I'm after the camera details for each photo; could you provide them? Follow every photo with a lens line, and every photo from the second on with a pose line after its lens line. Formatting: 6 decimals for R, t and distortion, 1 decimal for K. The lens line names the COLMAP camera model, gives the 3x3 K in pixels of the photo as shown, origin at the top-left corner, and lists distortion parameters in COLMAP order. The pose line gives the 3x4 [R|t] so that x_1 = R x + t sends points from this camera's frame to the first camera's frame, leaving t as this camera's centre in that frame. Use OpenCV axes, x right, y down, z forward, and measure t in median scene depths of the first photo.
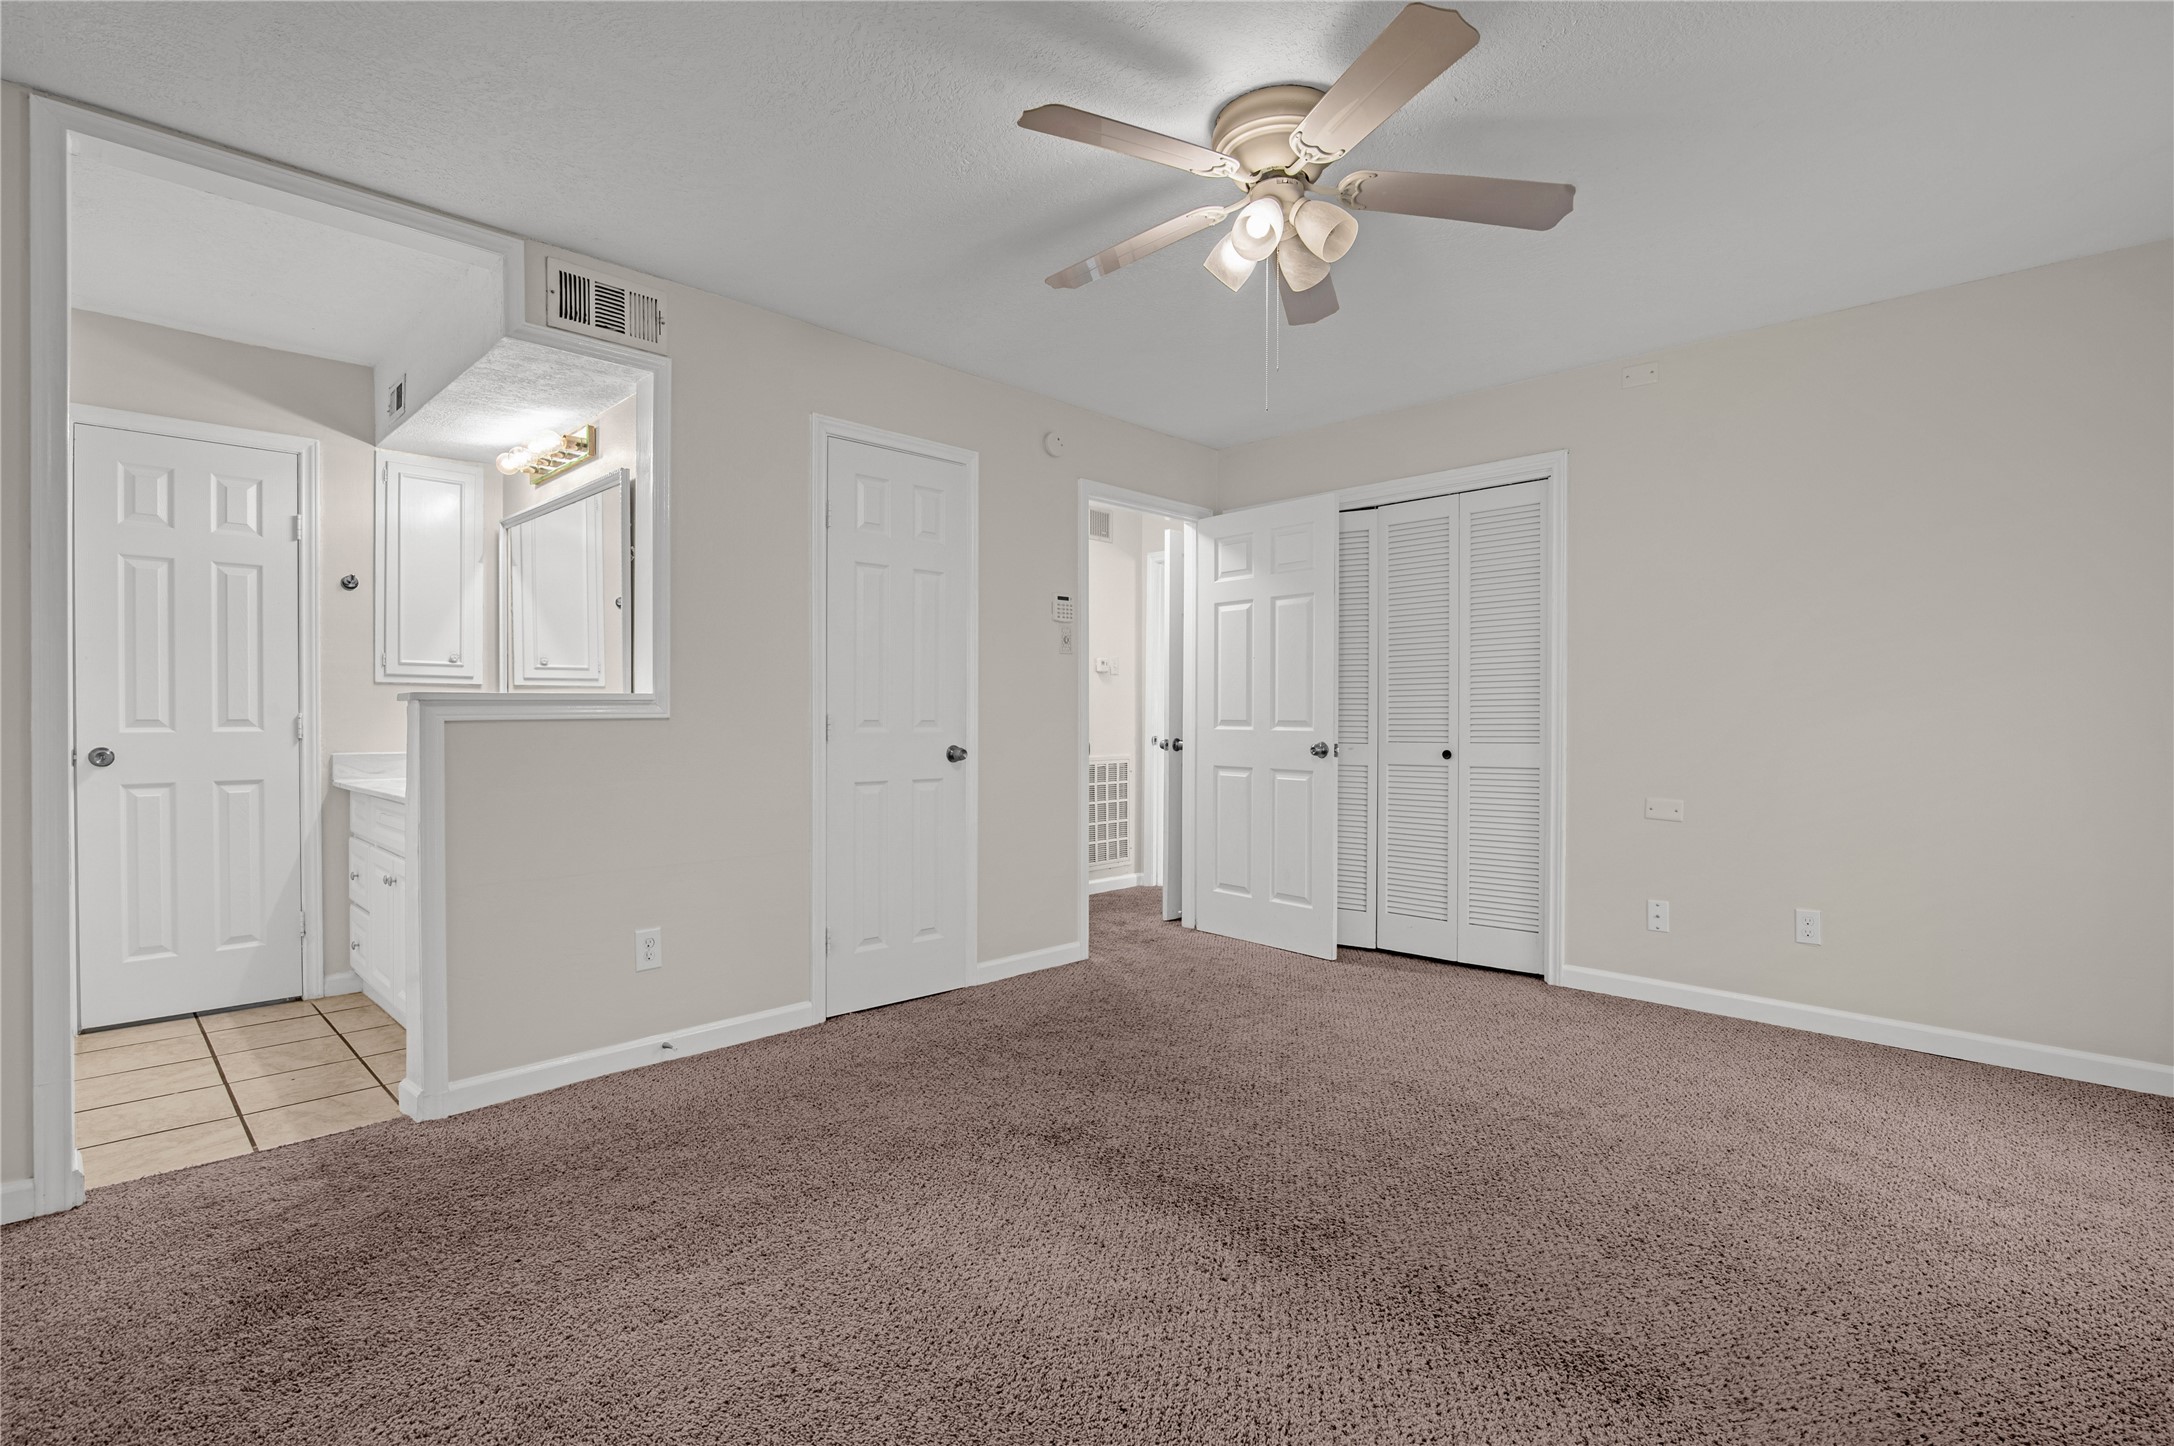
lens RADIAL K [[1016.9, 0, 1077.3], [0, 1016.9, 725.6], [0, 0, 1]] dist [-0.016318, 0.000359]
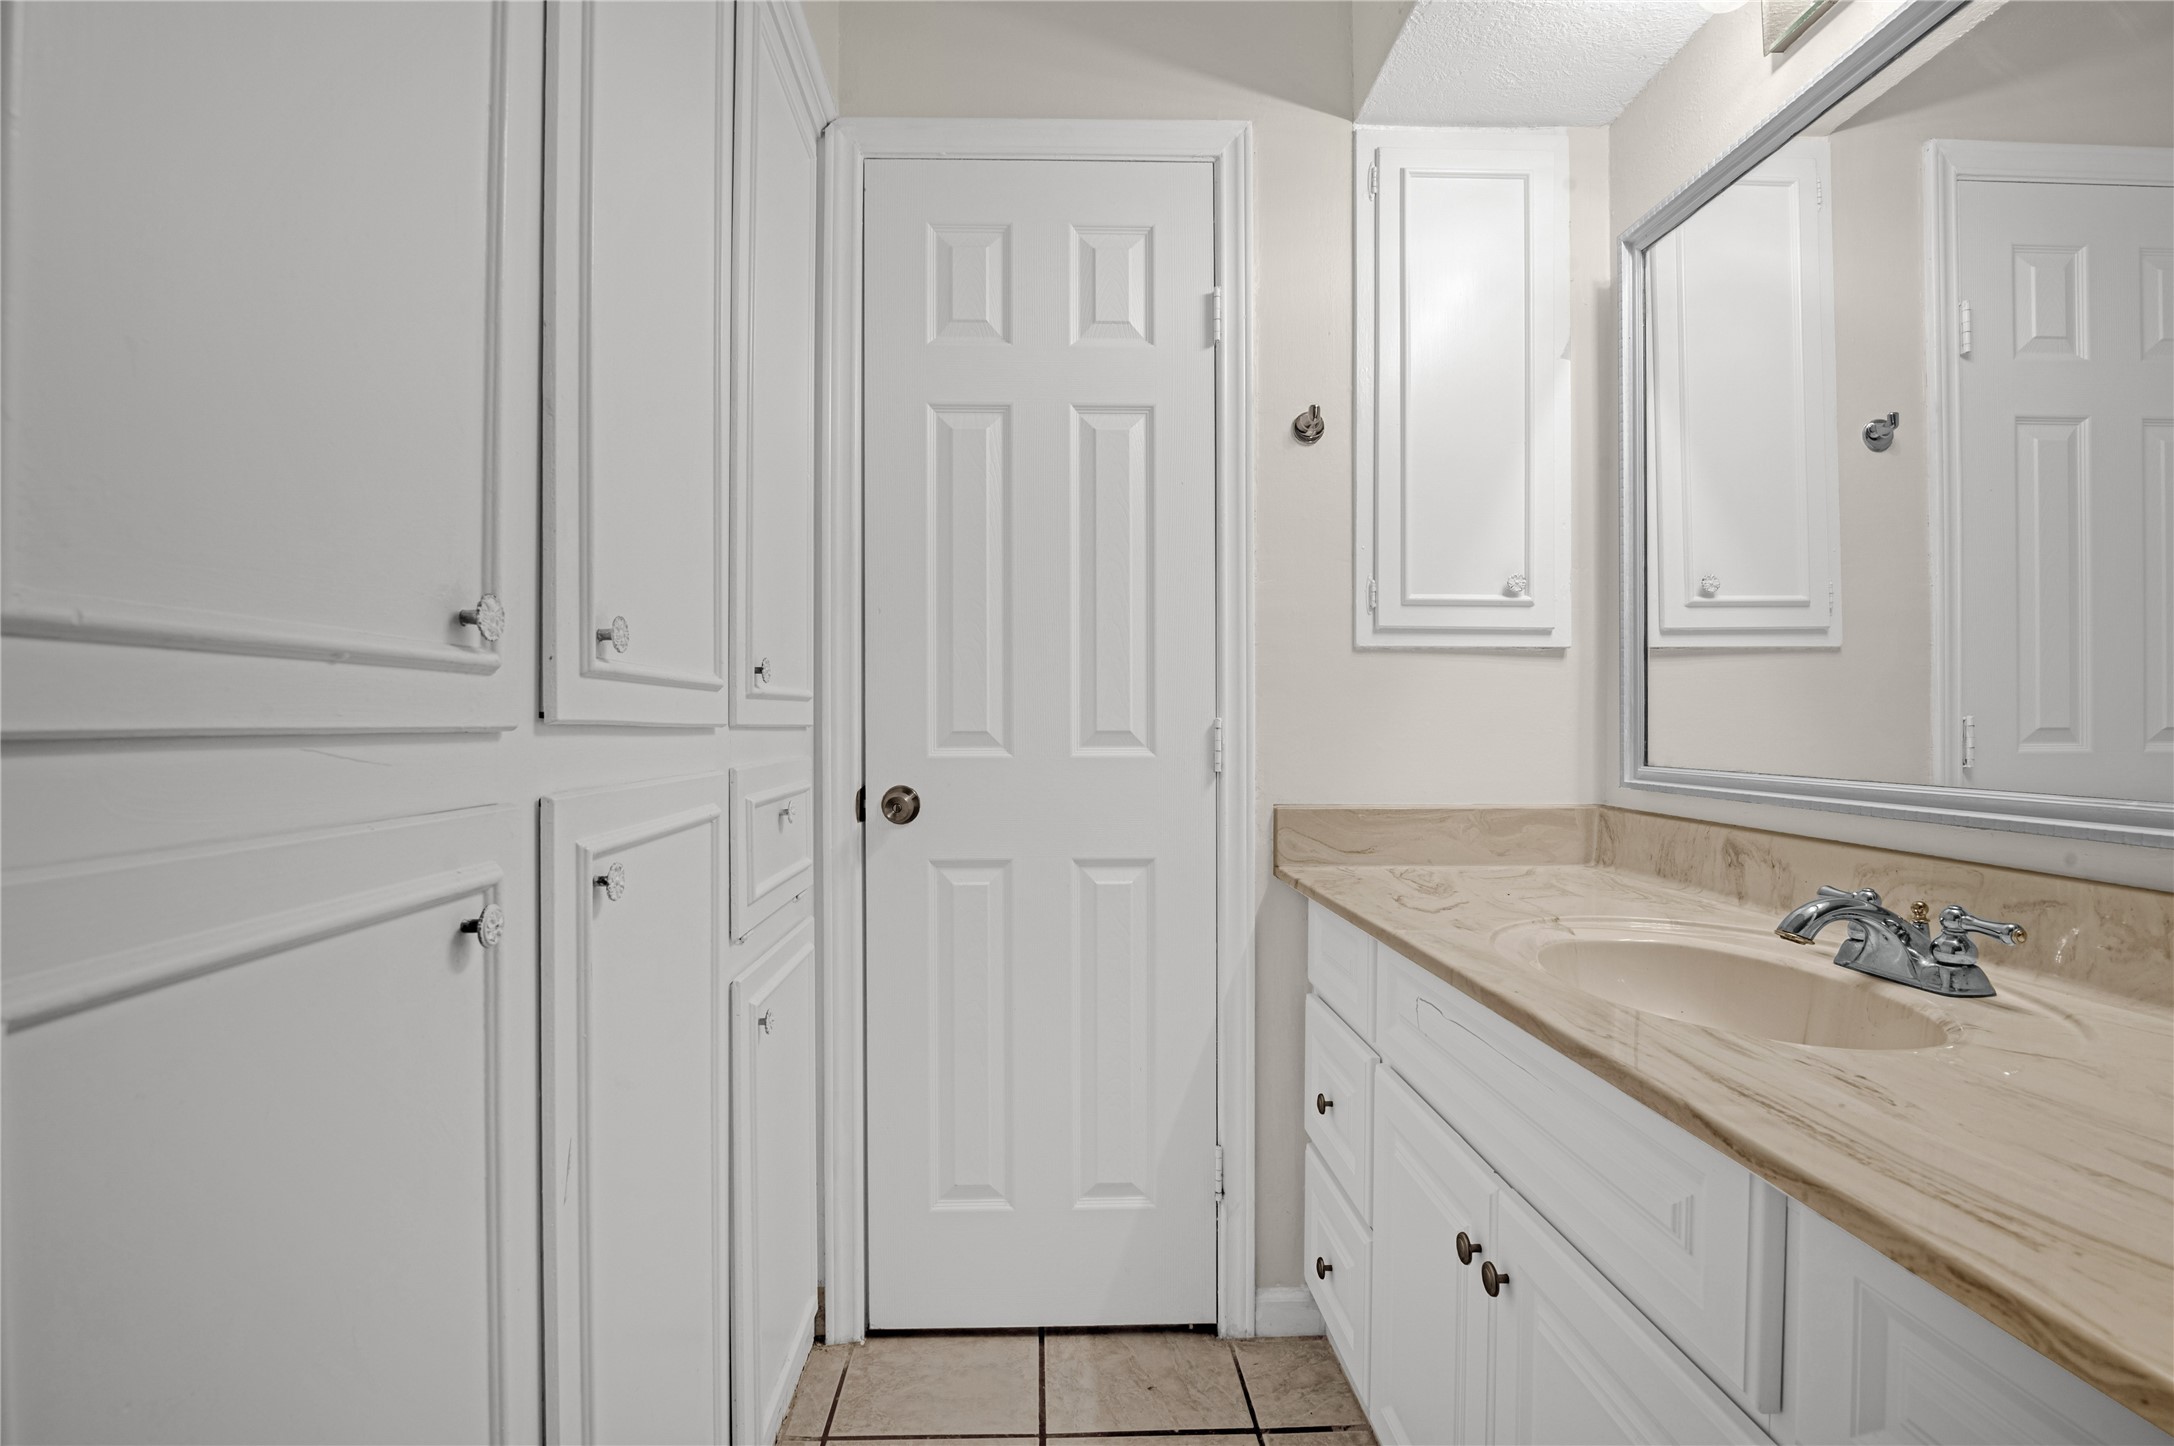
lens RADIAL K [[1700.4, 0, 1091.3], [0, 1700.4, 710.4], [0, 0, 1]] dist [0.014500, 0.001761]
pose [[0.758280, -0.005191, -0.651908, -0.309239], [-0.004947, 0.999894, -0.013717, -0.004749], [0.651910, 0.013627, 0.758174, 0.373171]]
